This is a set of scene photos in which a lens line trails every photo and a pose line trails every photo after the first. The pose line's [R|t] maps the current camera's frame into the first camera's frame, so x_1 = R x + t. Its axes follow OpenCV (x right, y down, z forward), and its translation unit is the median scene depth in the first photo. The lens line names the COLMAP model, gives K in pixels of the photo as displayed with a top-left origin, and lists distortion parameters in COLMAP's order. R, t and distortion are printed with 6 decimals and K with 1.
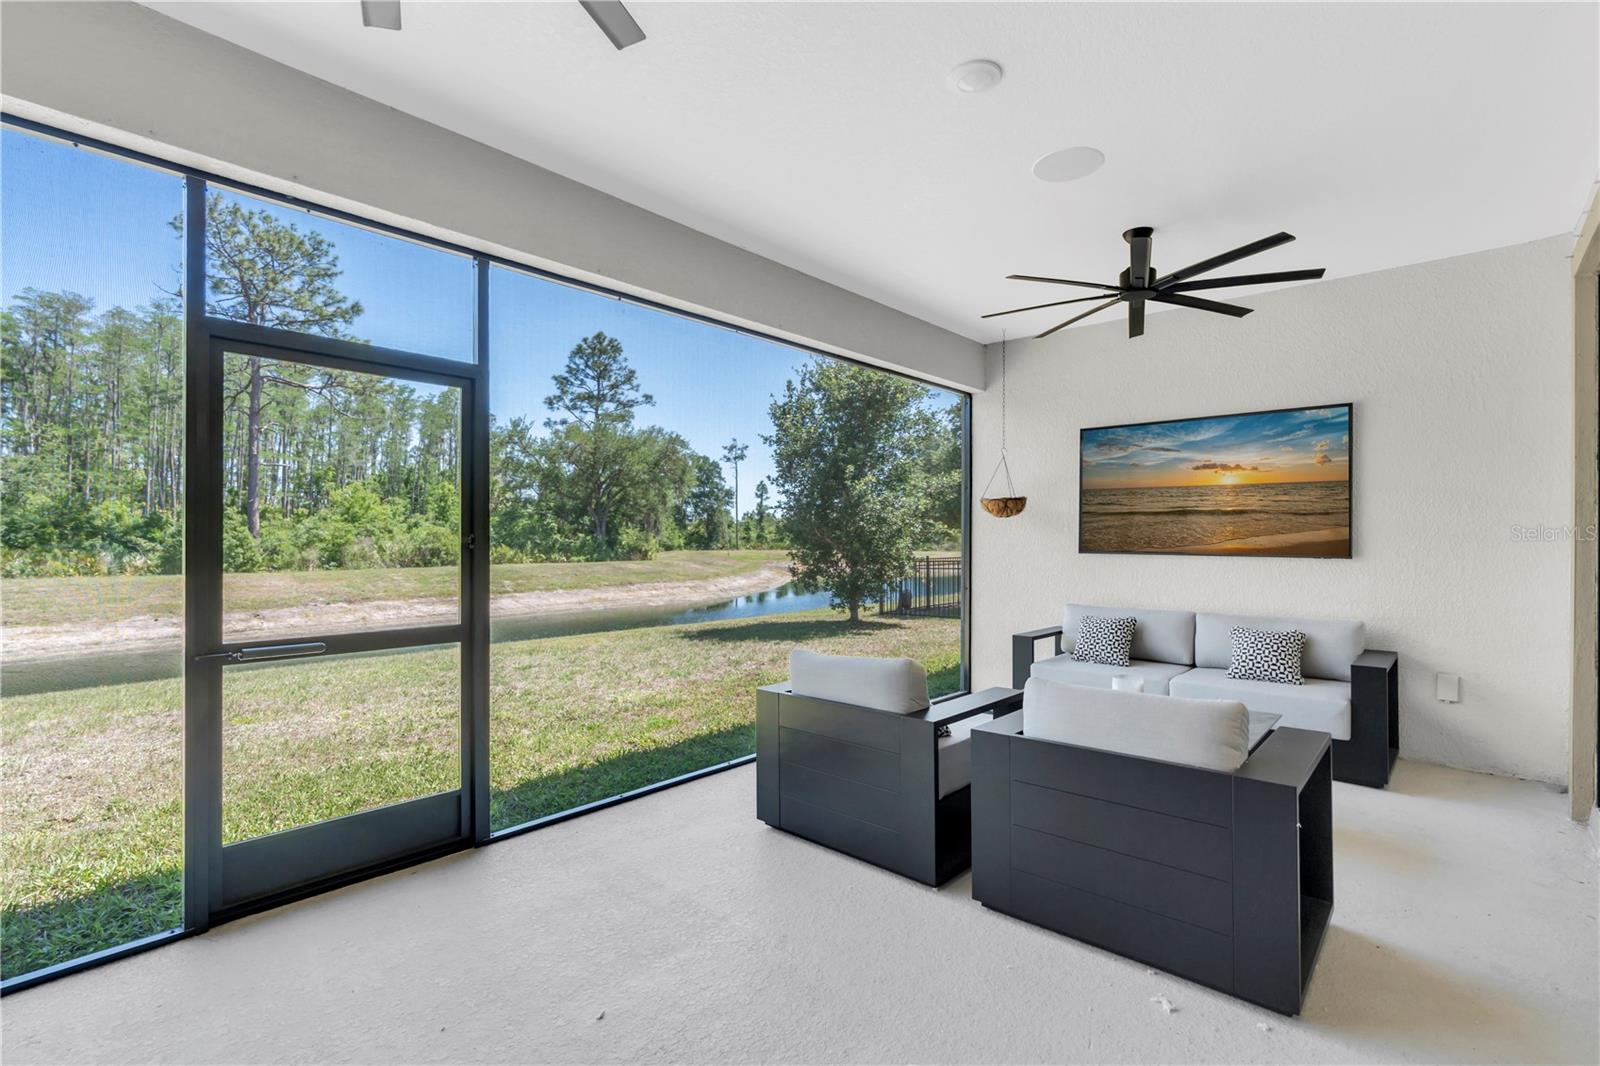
lens RADIAL K [[716.2, 0, 791.3], [0, 716.2, 532.7], [0, 0, 1]] dist [-0.002251, 0.002094]
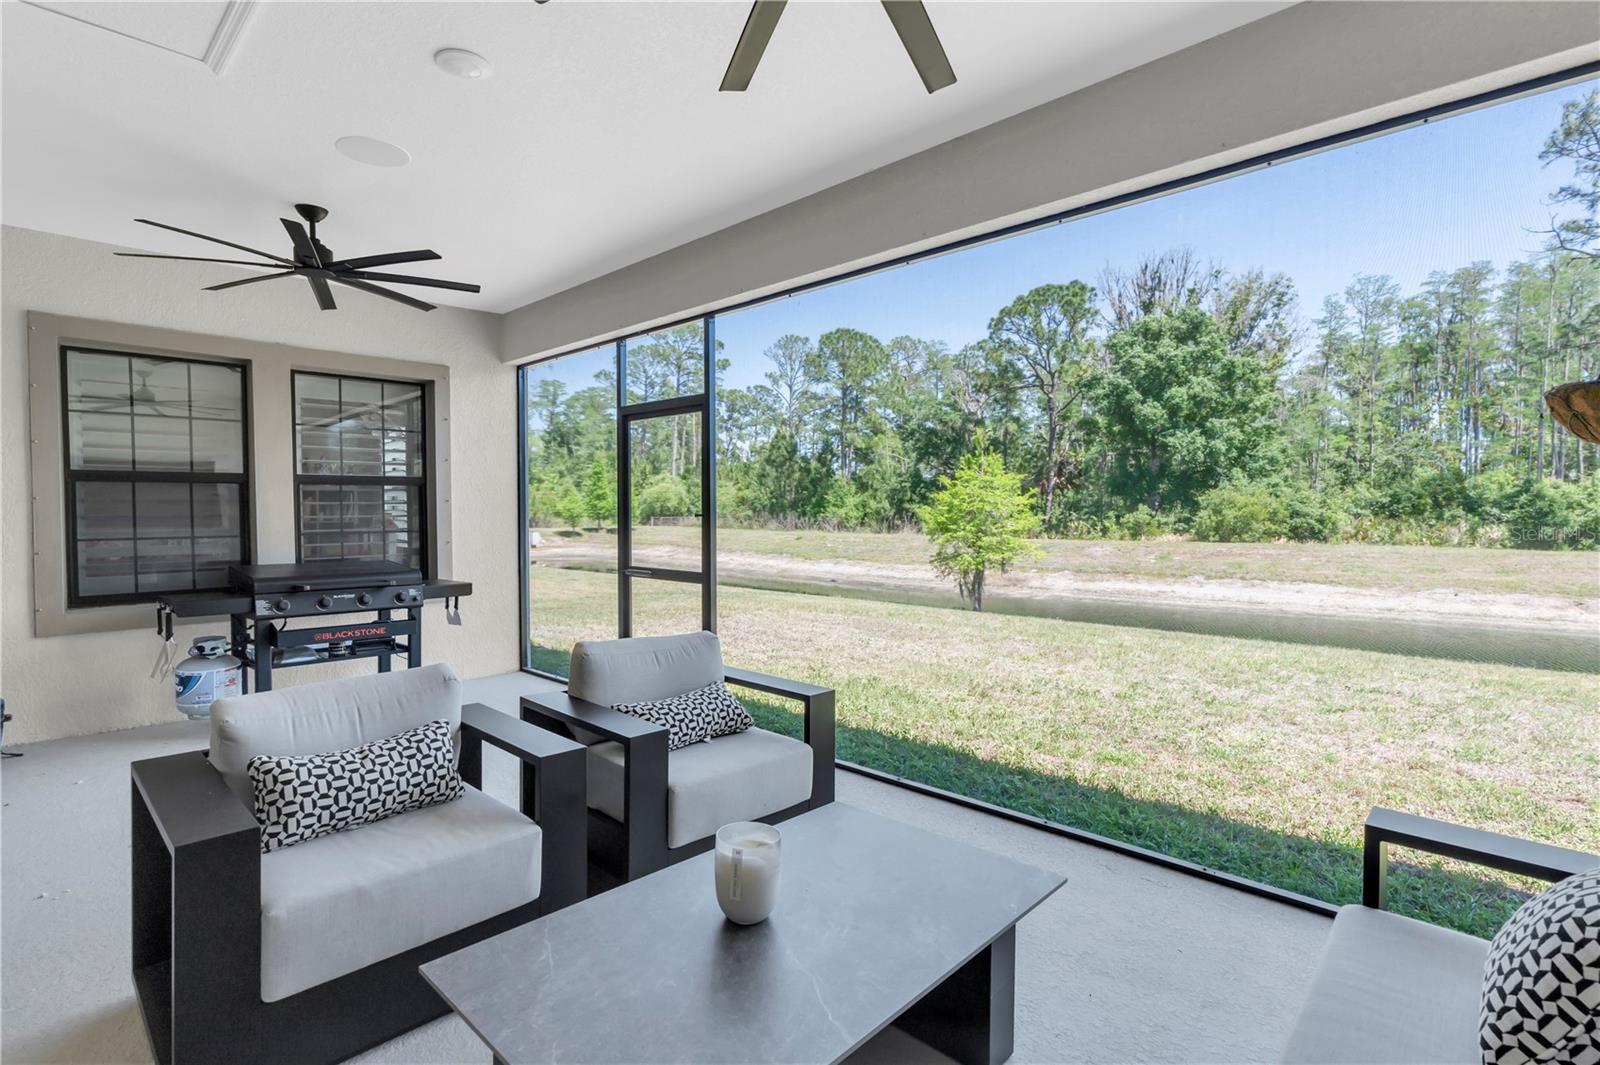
lens RADIAL K [[763.1, 0, 808.0], [0, 763.1, 522.7], [0, 0, 1]] dist [-0.001848, 0.001948]
pose [[-0.002705, 0.017866, -0.999837, 0.082810], [0.008936, 0.999801, 0.017841, 0.000069], [0.999956, -0.008886, -0.002864, 0.090894]]
